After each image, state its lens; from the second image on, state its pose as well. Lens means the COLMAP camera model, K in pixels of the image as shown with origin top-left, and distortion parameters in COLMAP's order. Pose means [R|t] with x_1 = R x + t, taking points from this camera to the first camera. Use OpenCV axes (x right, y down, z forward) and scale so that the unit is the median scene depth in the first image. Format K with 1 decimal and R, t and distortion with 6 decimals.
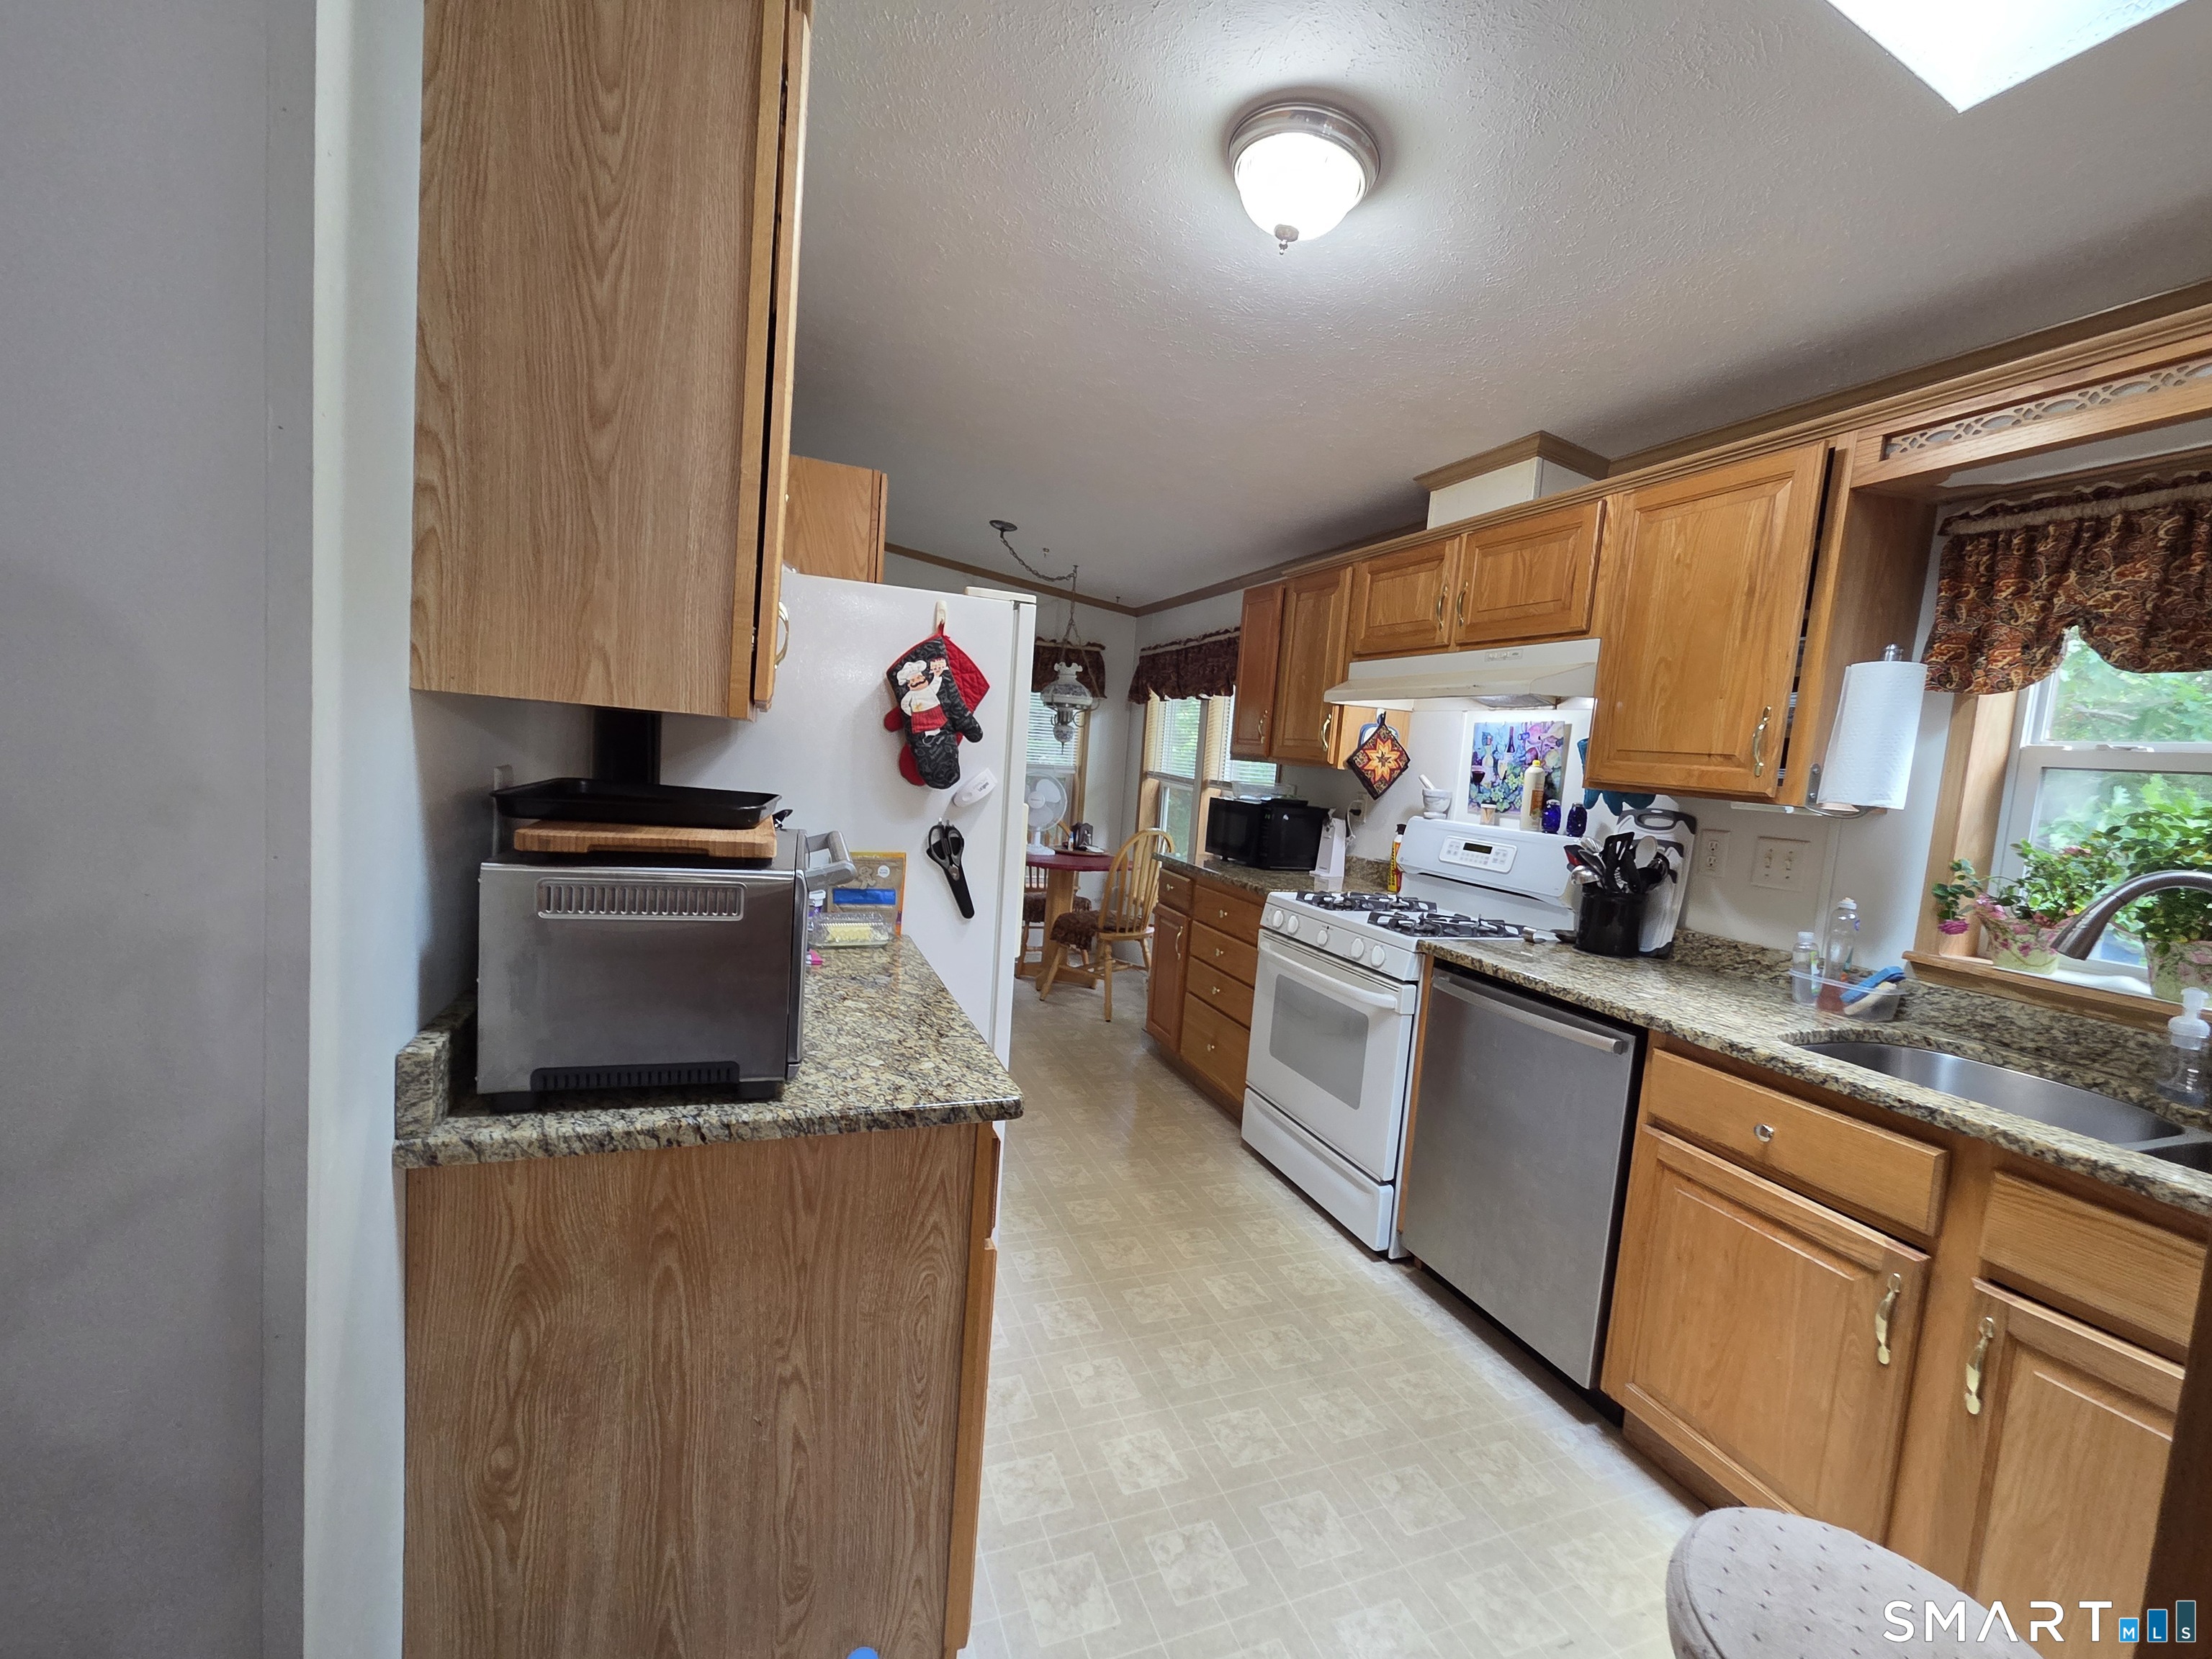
lens RADIAL K [[891.4, 0, 1105.1], [0, 891.4, 835.1], [0, 0, 1]] dist [-0.000756, -0.000075]
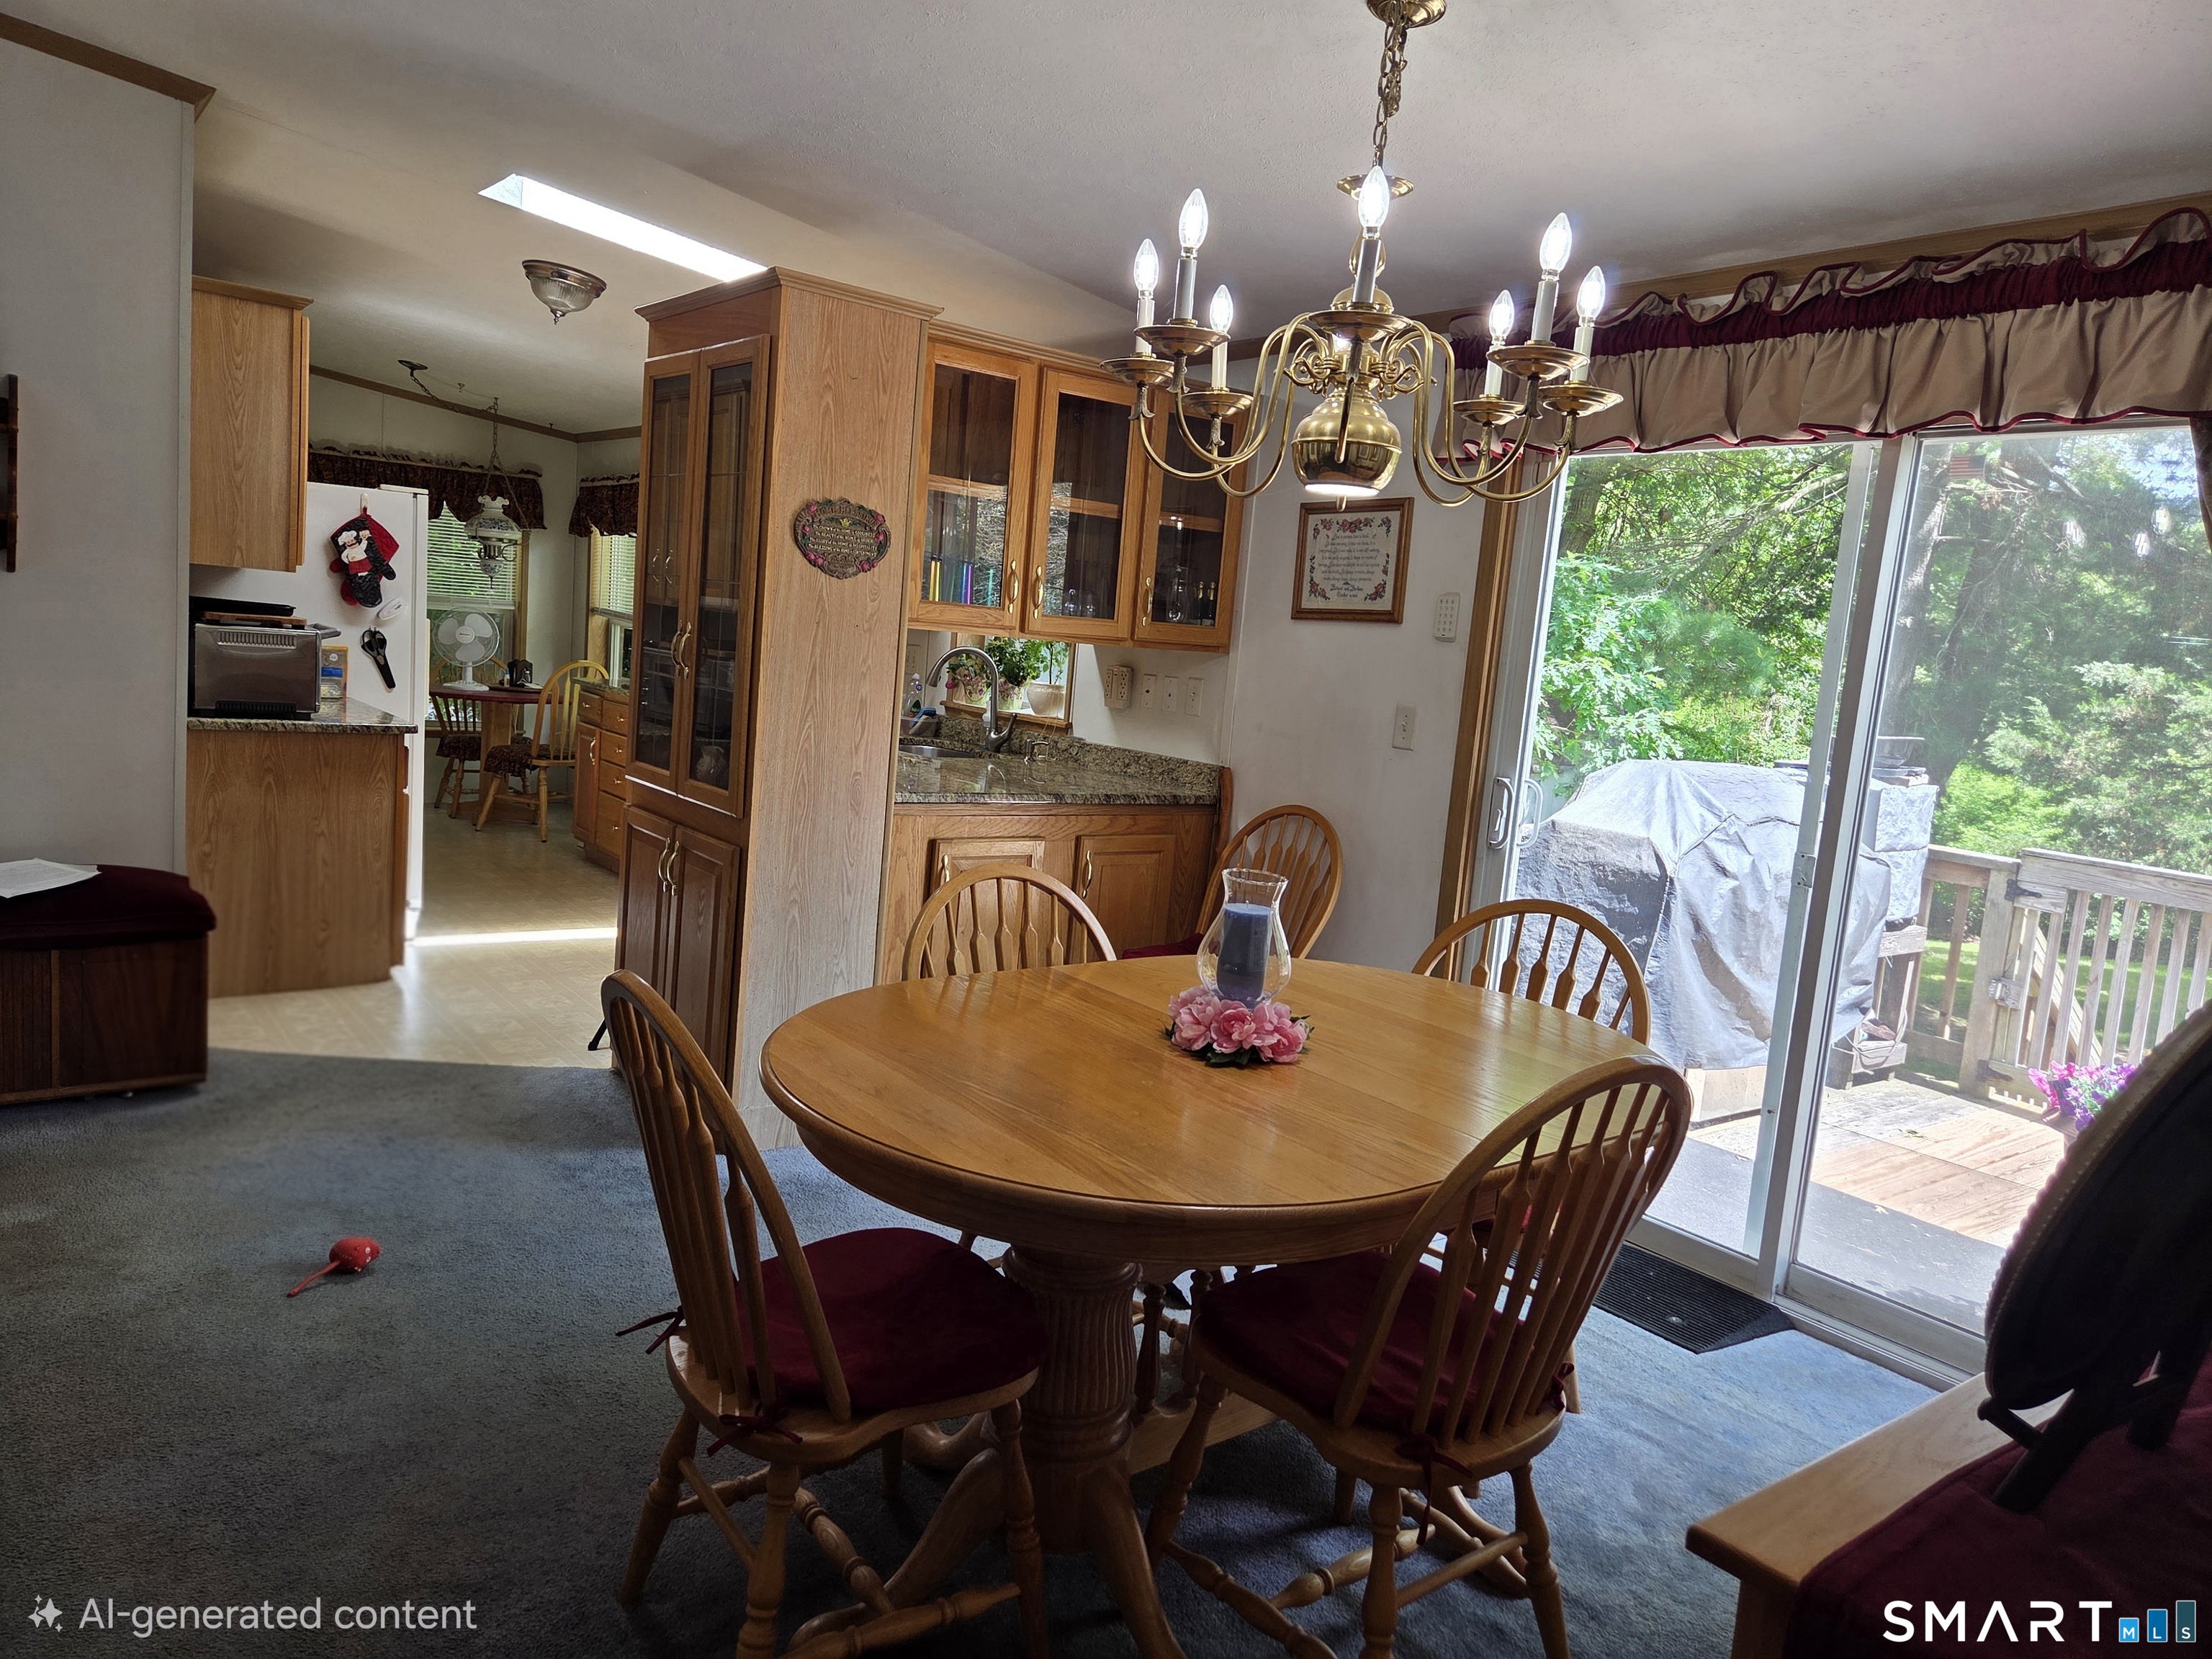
lens RADIAL K [[1472.7, 0, 1108.1], [0, 1472.7, 814.0], [0, 0, 1]] dist [0.030791, -0.004927]
pose [[0.956204, -0.032566, 0.290884, 0.323011], [0.015554, 0.998040, 0.060608, 0.189996], [-0.292287, -0.053429, 0.954837, -2.117888]]
